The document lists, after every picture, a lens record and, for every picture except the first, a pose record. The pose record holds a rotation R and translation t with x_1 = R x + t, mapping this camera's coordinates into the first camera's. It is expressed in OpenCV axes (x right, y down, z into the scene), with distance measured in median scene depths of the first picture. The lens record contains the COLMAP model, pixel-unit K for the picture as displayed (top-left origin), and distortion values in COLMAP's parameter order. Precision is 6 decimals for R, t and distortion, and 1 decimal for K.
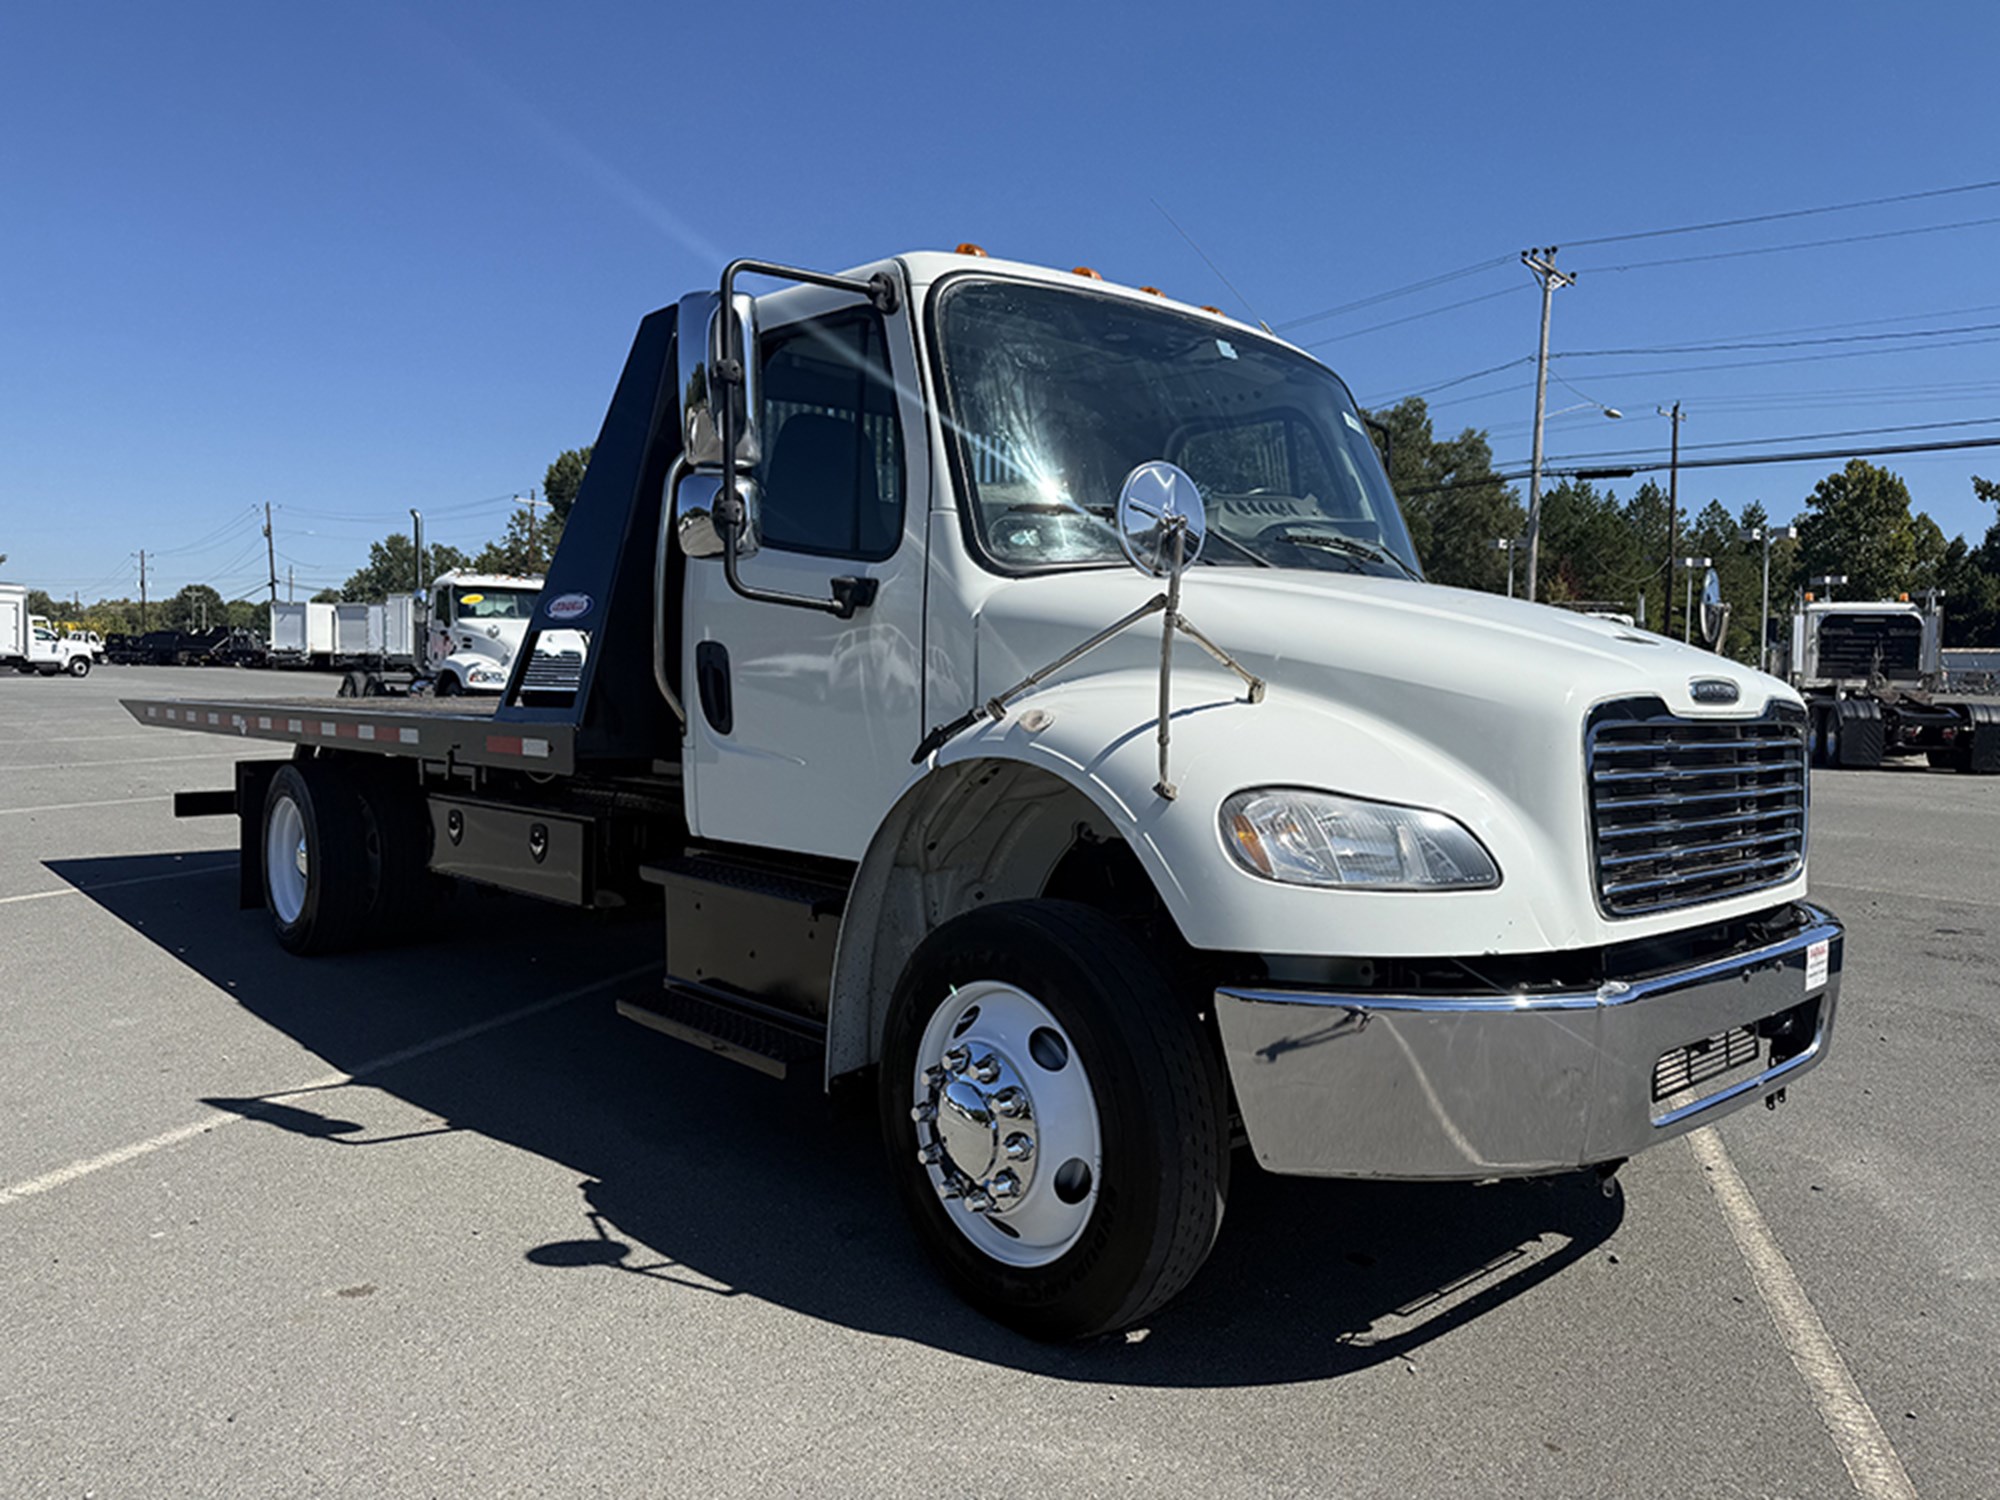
lens RADIAL K [[1389.8, 0, 1000.7], [0, 1389.8, 733.8], [0, 0, 1]] dist [0.034656, -0.041661]
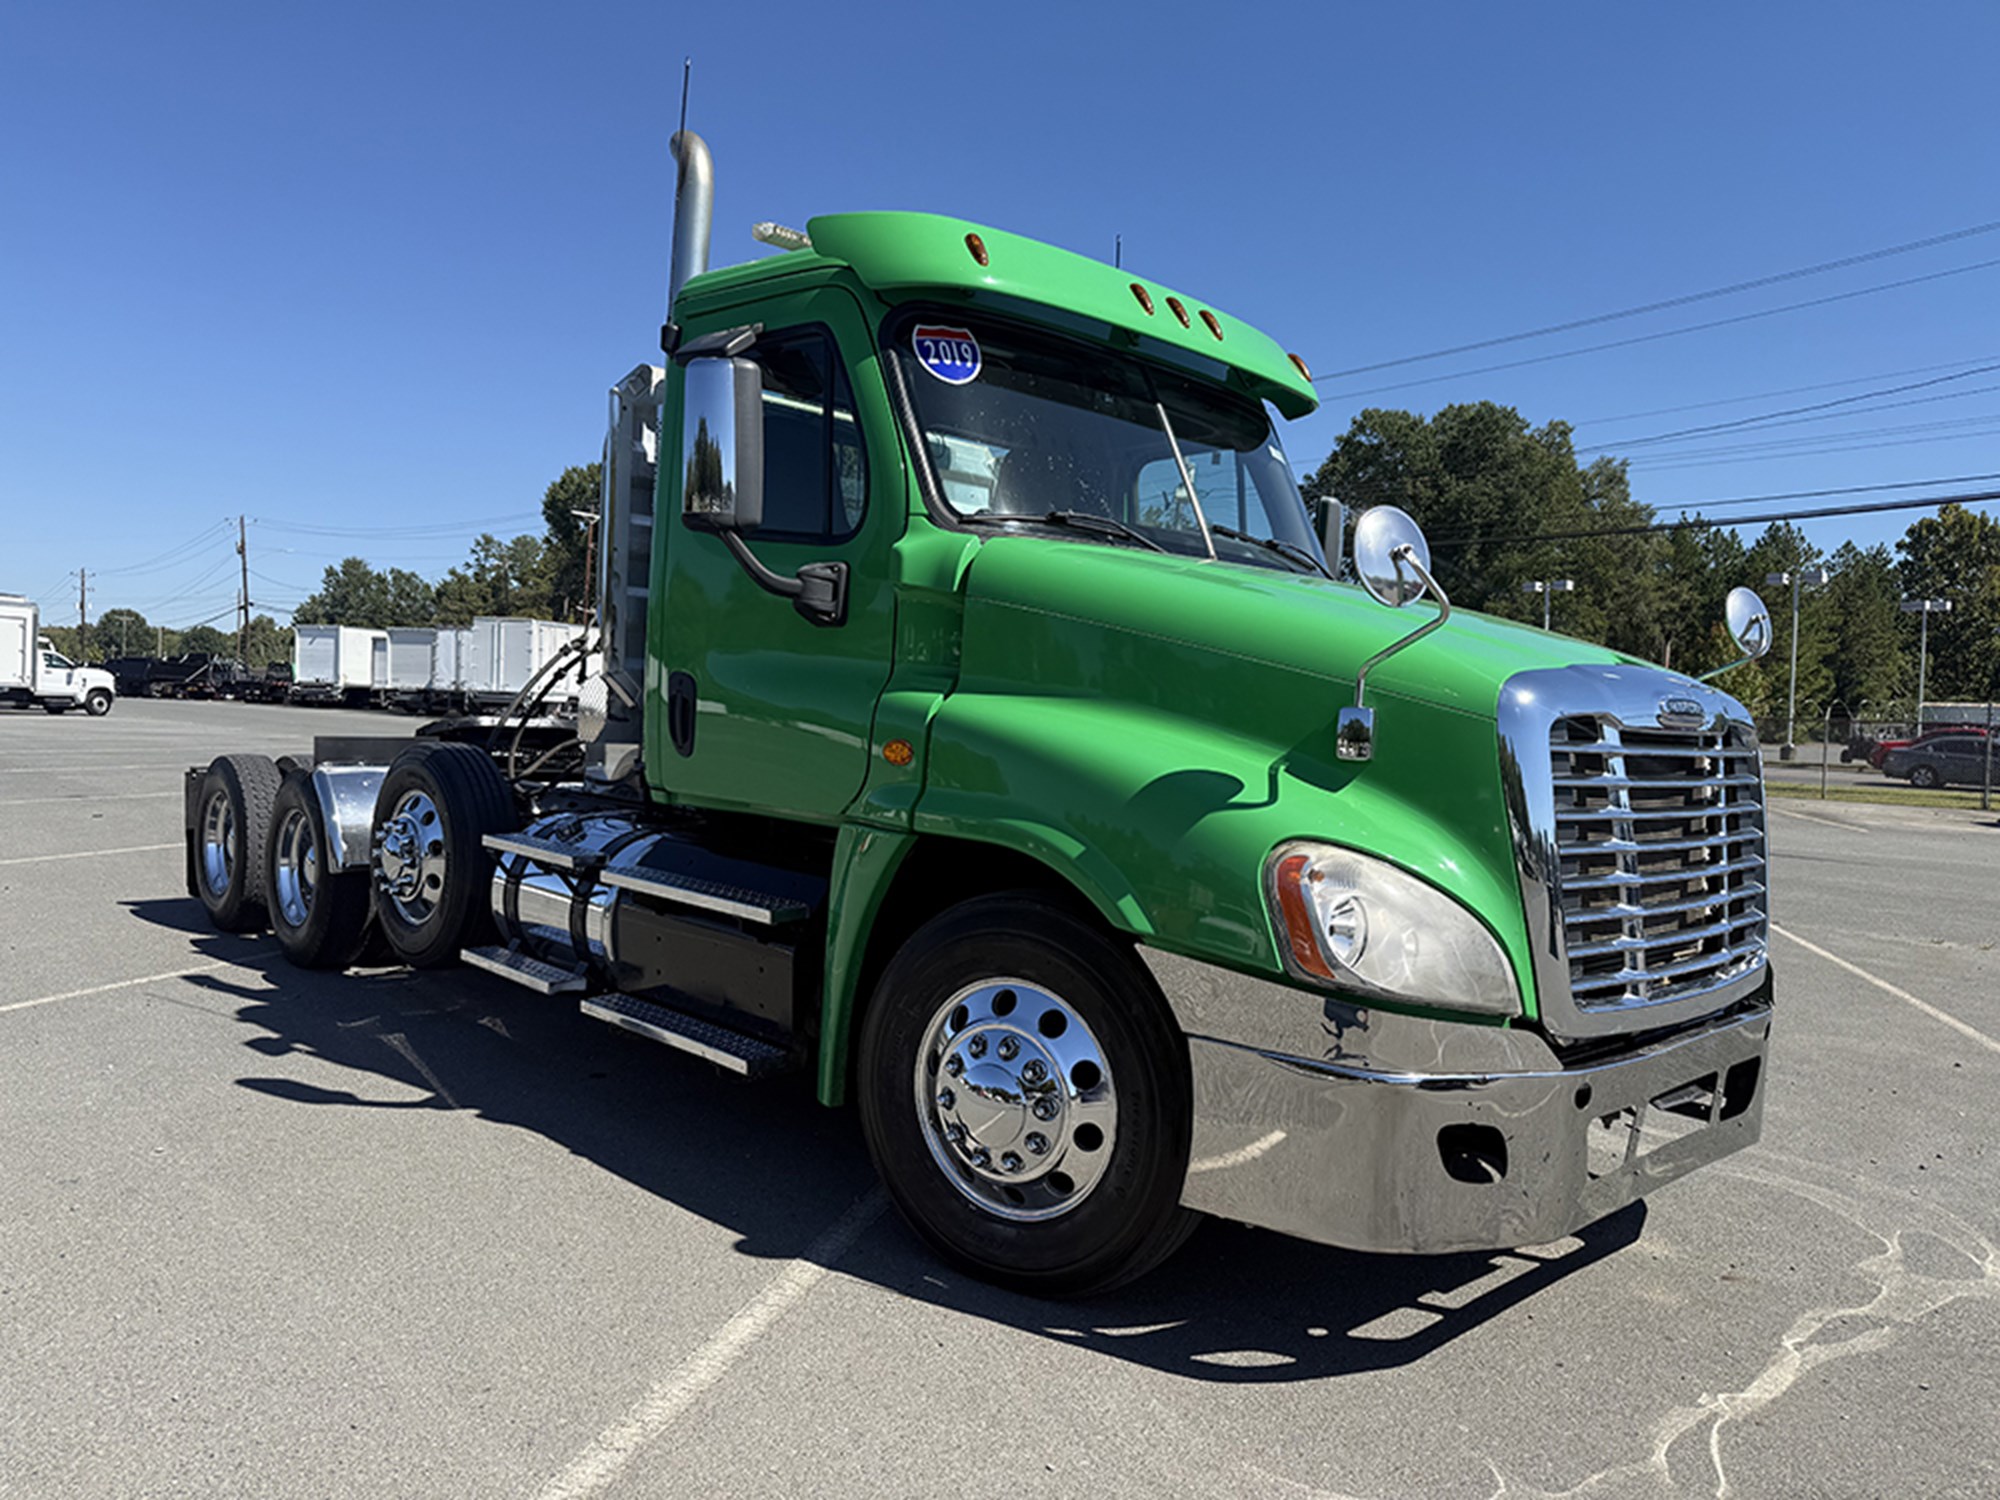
lens RADIAL K [[1389.8, 0, 984.7], [0, 1389.8, 753.0], [0, 0, 1]] dist [0.034656, -0.041661]
pose [[0.999038, 0.011741, 0.042245, -0.162848], [-0.011154, 0.999838, -0.014117, -0.011657], [-0.042404, 0.013632, 0.999008, 0.164674]]
